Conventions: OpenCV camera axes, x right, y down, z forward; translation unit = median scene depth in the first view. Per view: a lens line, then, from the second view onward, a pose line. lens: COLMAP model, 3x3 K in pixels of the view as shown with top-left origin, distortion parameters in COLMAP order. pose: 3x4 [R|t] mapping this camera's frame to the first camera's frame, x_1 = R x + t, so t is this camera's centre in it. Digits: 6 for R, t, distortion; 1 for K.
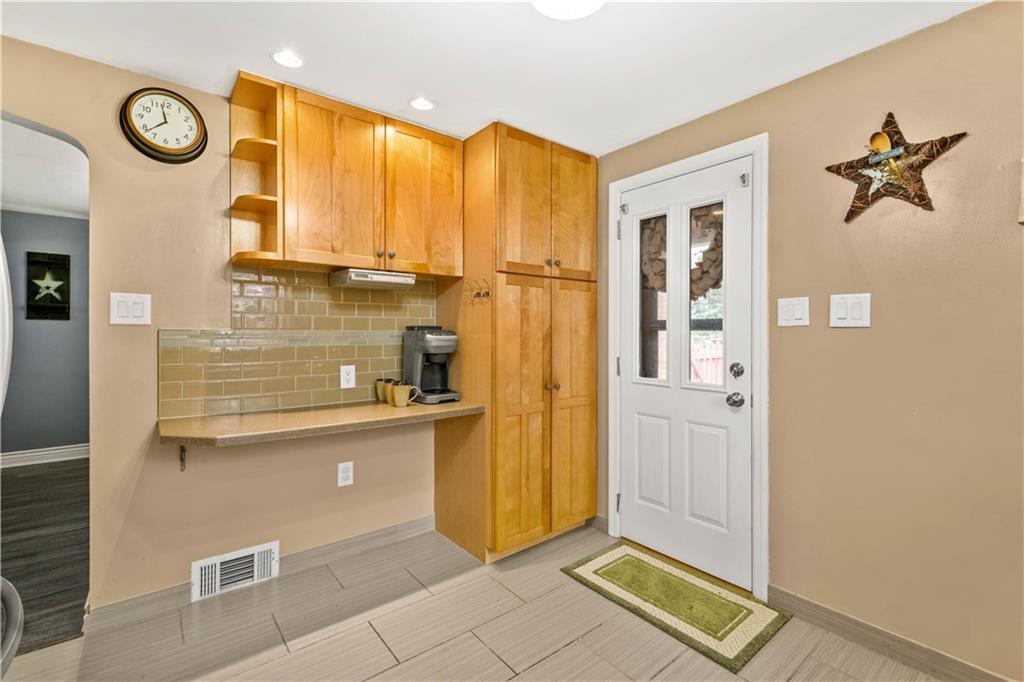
lens RADIAL K [[449.8, 0, 516.4], [0, 449.8, 333.5], [0, 0, 1]] dist [0.001321, -0.000056]
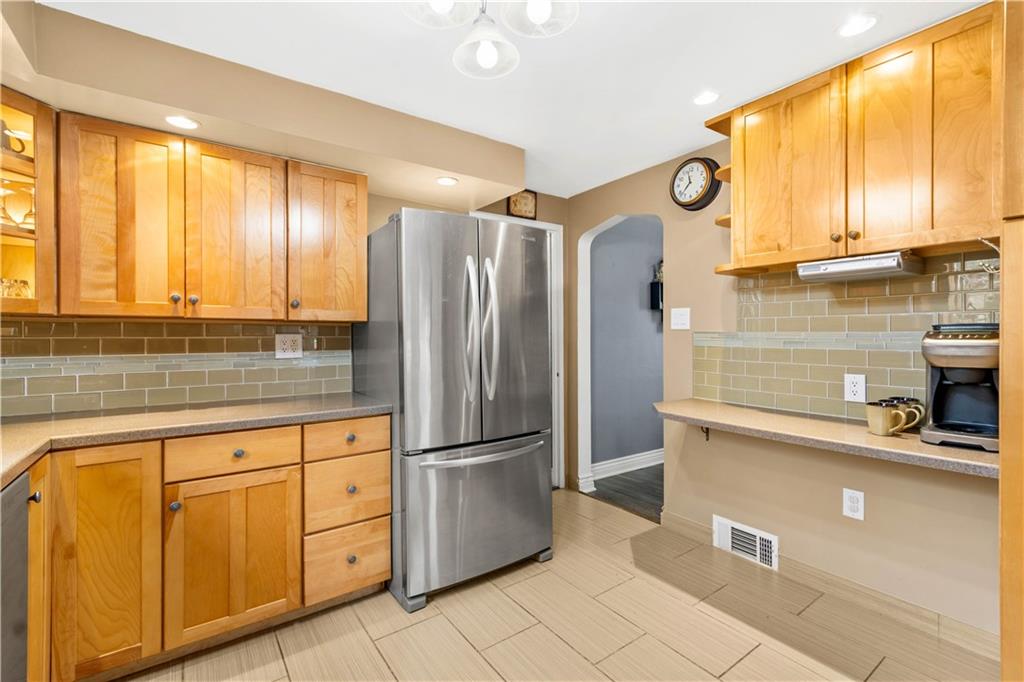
lens RADIAL K [[450.8, 0, 514.5], [0, 450.8, 337.9], [0, 0, 1]] dist [-0.000440, -0.000261]
pose [[-0.053625, 0.004324, -0.998552, 0.575795], [-0.000854, 0.999990, 0.004376, 0.000714], [0.998561, 0.001088, -0.053621, 0.491896]]
